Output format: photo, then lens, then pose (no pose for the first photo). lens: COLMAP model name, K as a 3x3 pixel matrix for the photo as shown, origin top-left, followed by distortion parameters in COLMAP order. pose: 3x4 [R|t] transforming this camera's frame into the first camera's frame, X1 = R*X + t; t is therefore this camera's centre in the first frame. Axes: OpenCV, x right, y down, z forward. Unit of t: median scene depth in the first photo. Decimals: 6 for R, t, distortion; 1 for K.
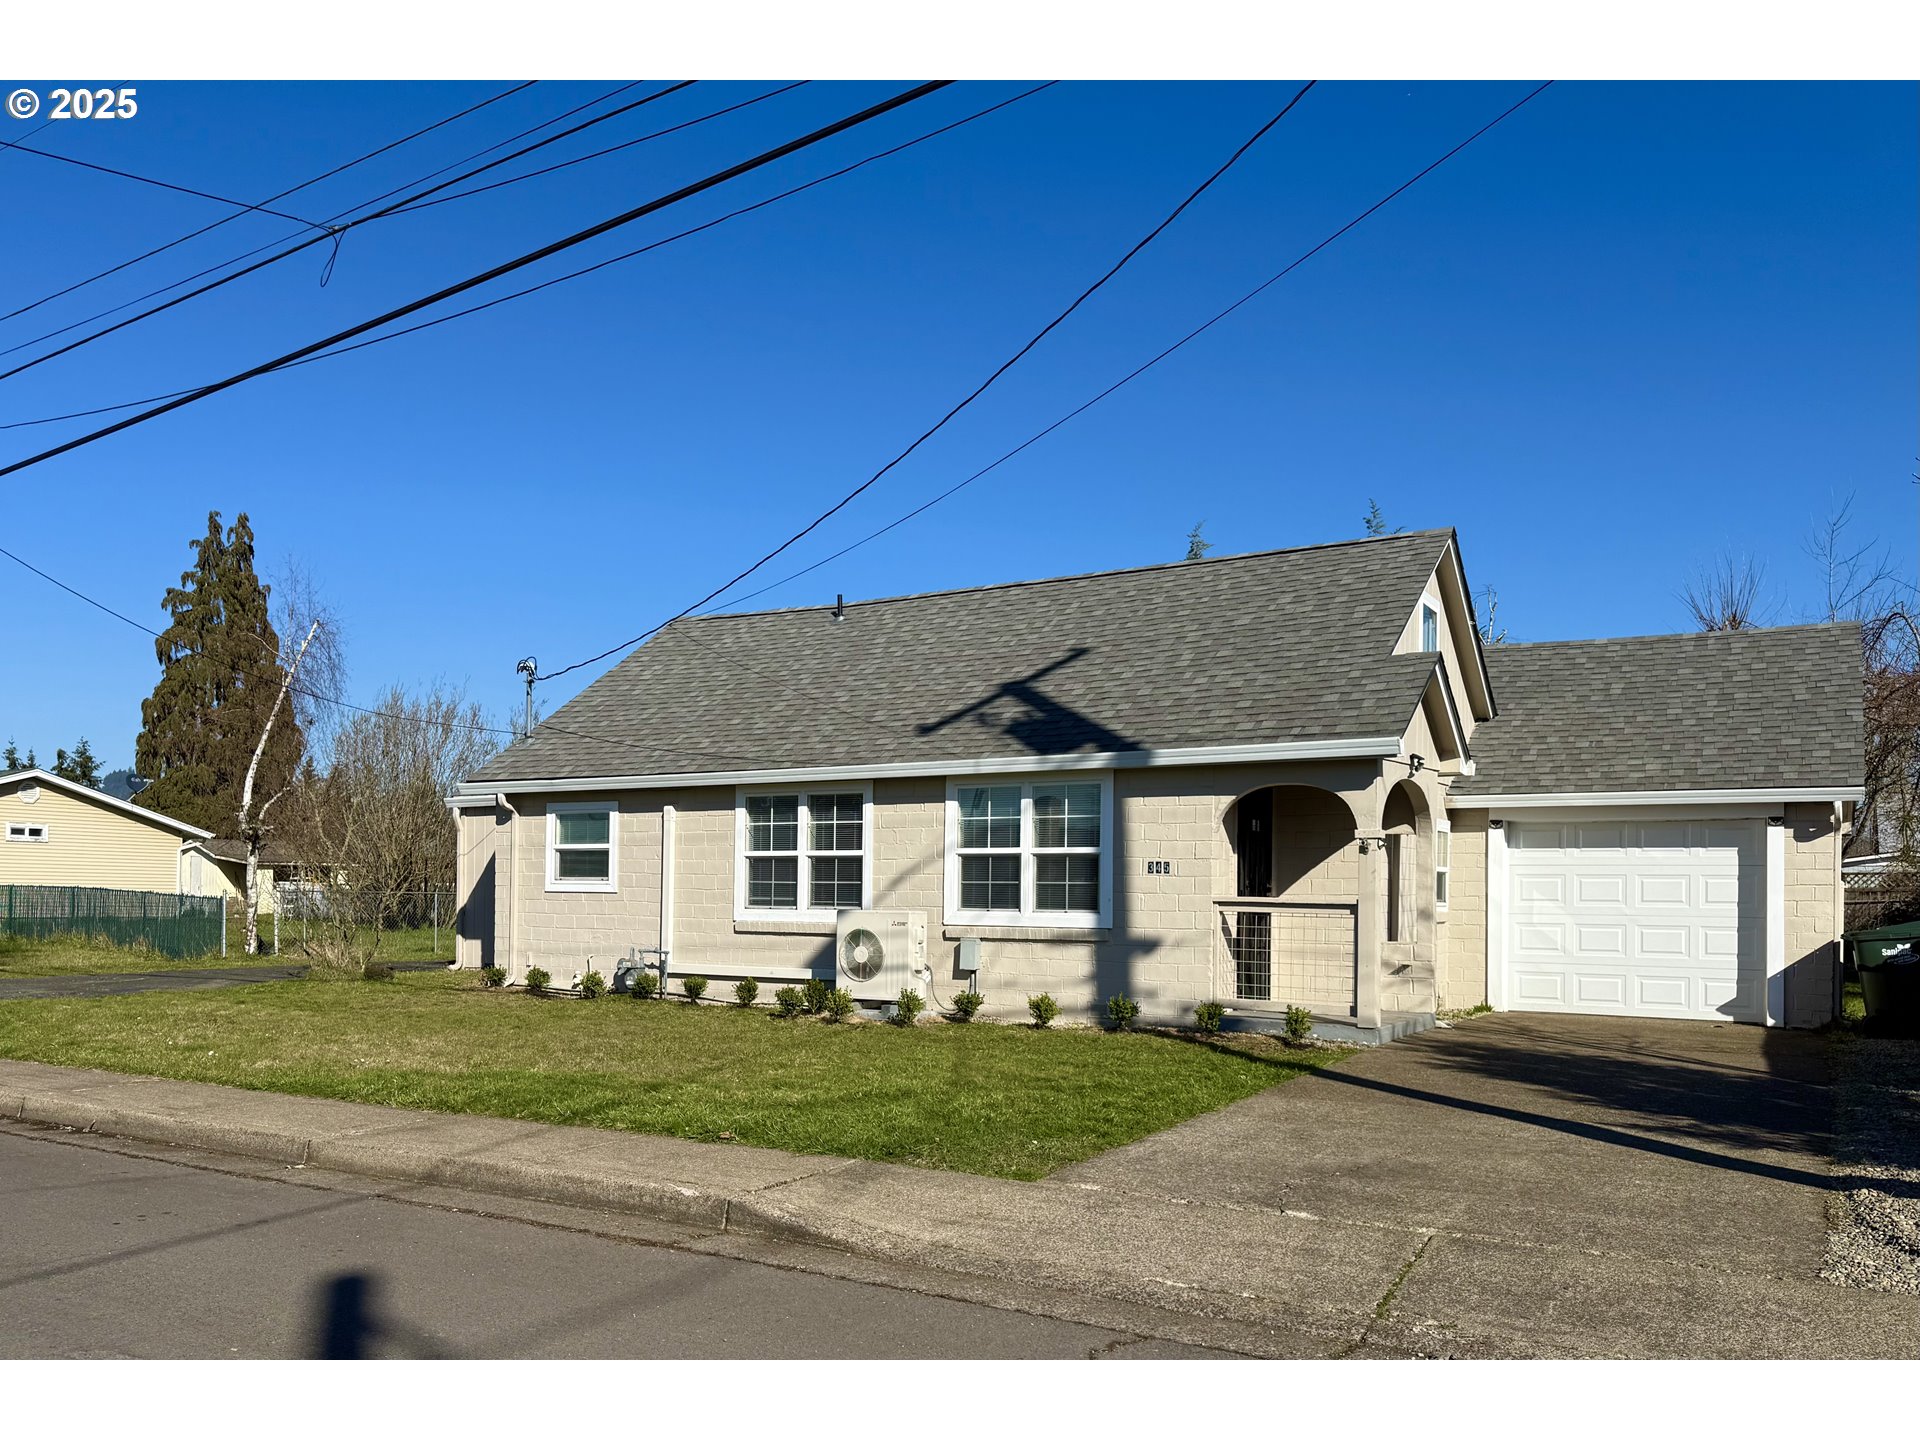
lens RADIAL K [[1525.5, 0, 834.8], [0, 1525.5, 881.7], [0, 0, 1]] dist [0.006737, 0.002559]
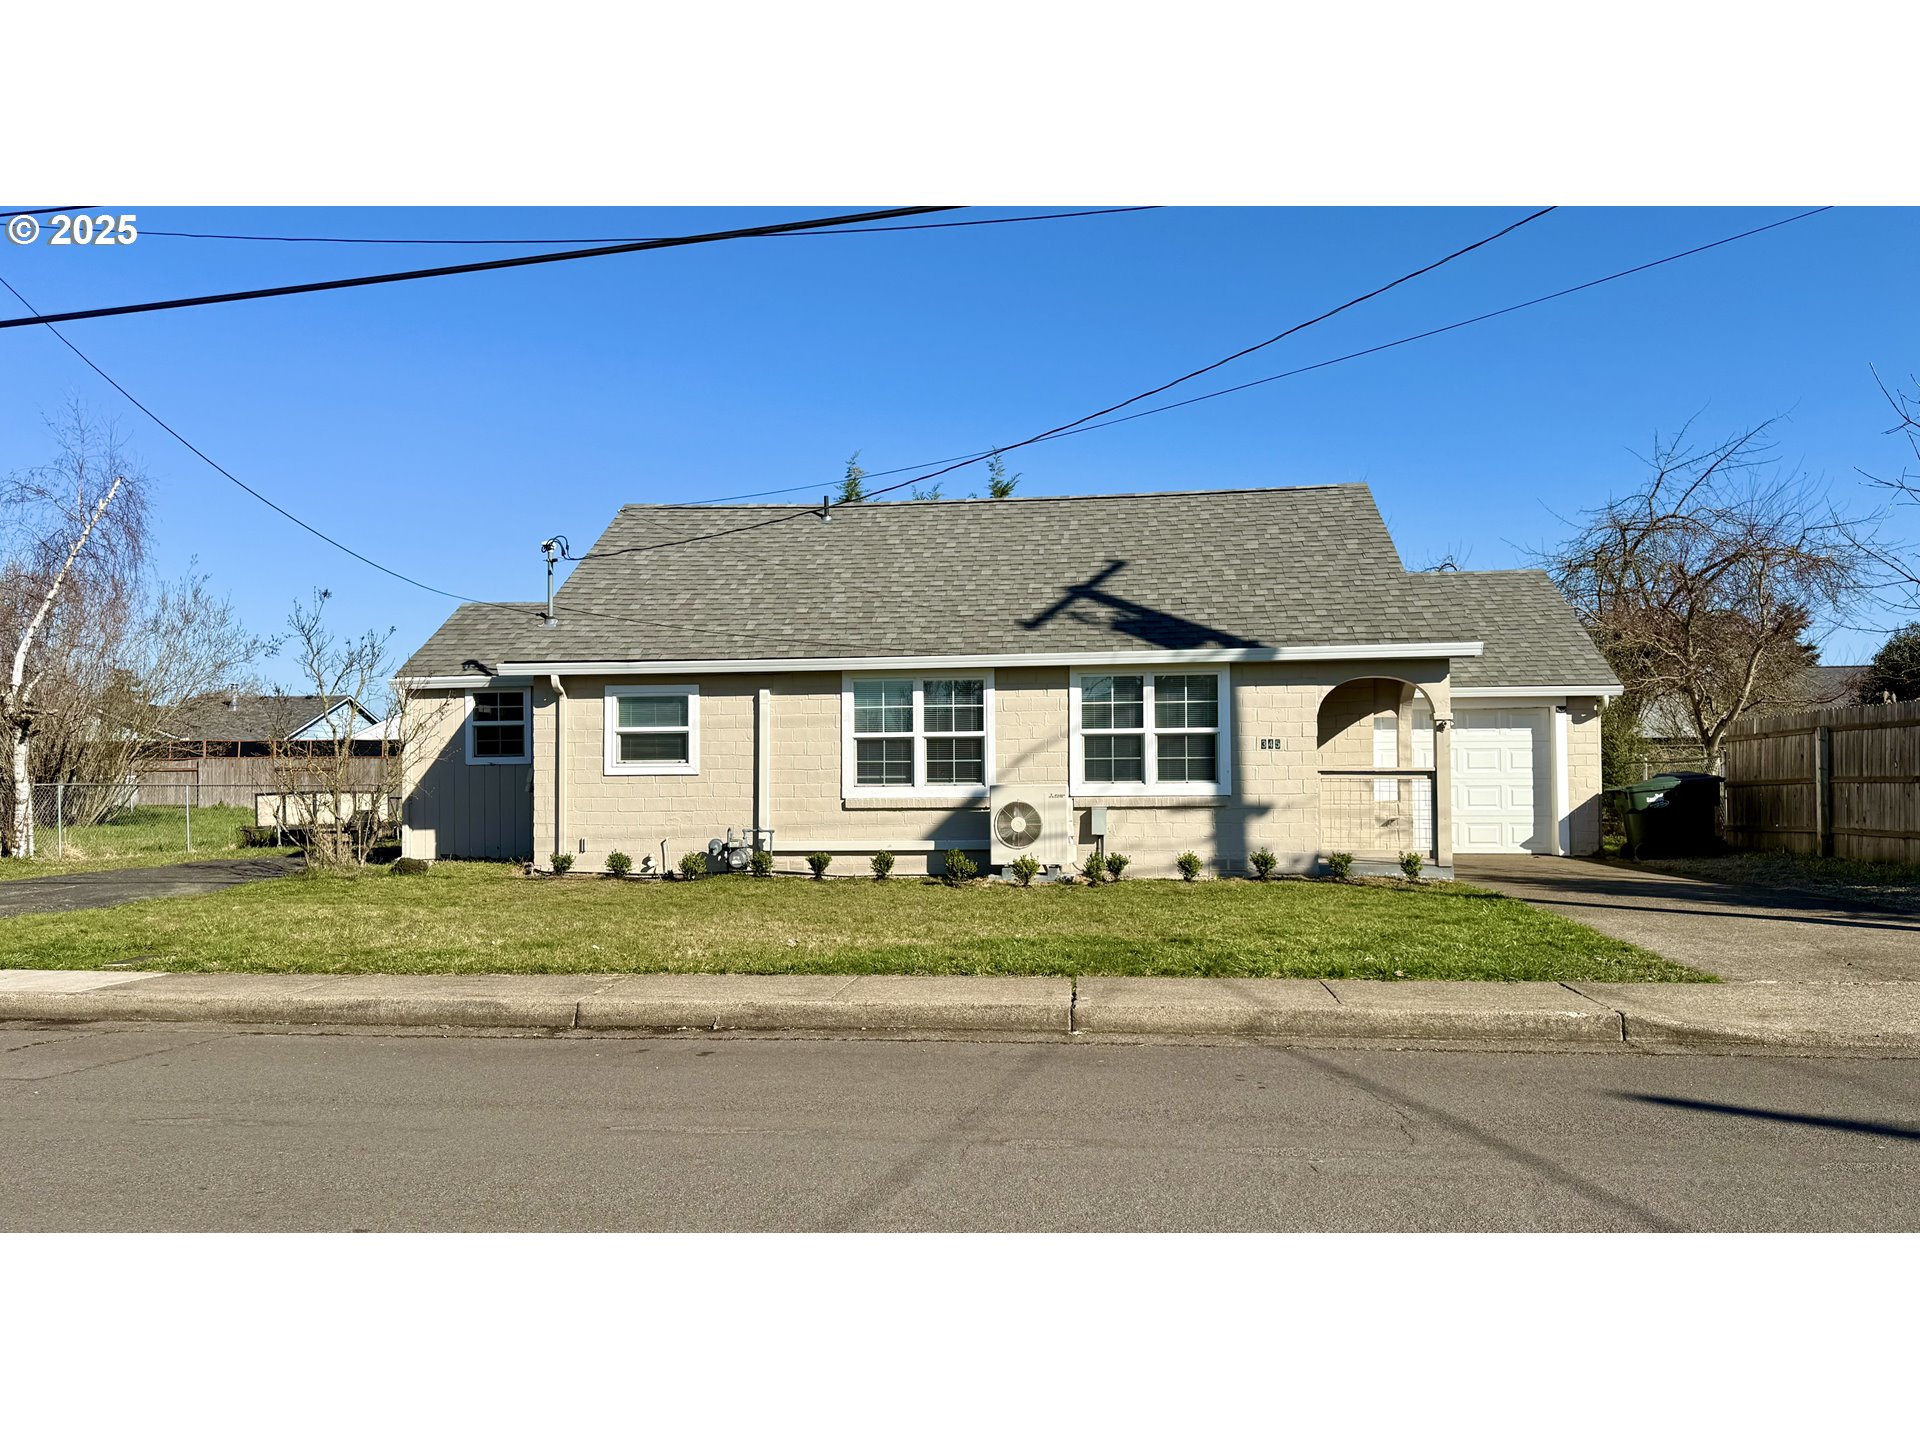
lens RADIAL K [[1381.5, 0, 936.5], [0, 1381.5, 715.4], [0, 0, 1]] dist [0.020566, -0.007353]
pose [[0.891516, 0.003166, 0.452979, -0.469548], [0.014188, 0.999290, -0.034909, 0.002310], [-0.452768, 0.037549, 0.890838, 0.122859]]
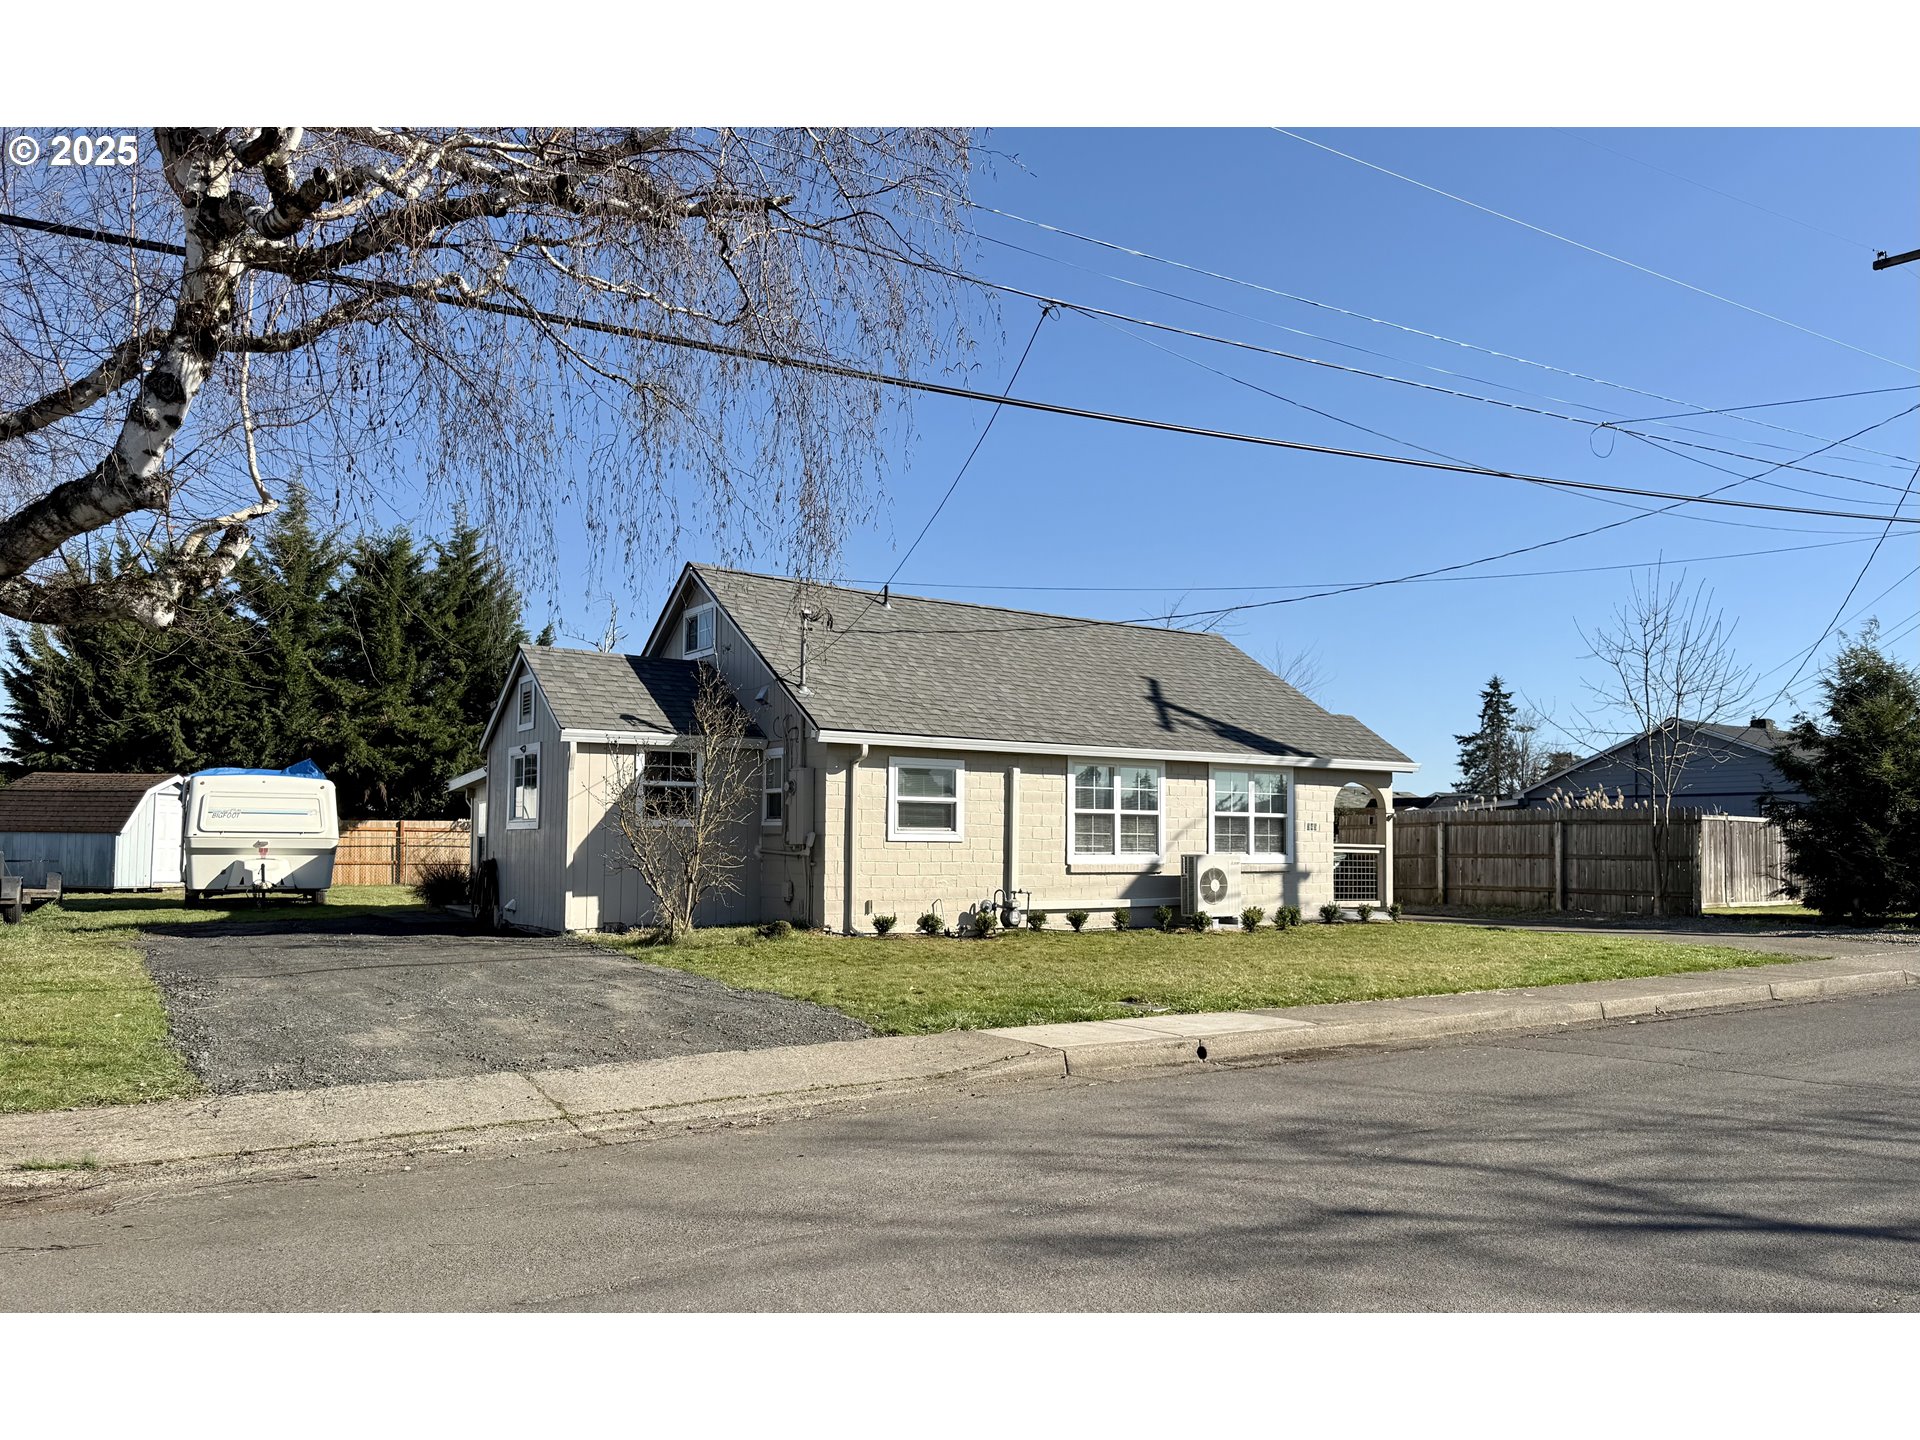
lens RADIAL K [[1373.8, 0, 946.8], [0, 1373.8, 778.9], [0, 0, 1]] dist [0.100510, -0.129730]
pose [[0.392741, 0.037746, 0.918874, -1.208982], [-0.009597, 0.999271, -0.036947, -0.001913], [-0.919599, 0.005692, 0.392817, 0.690814]]
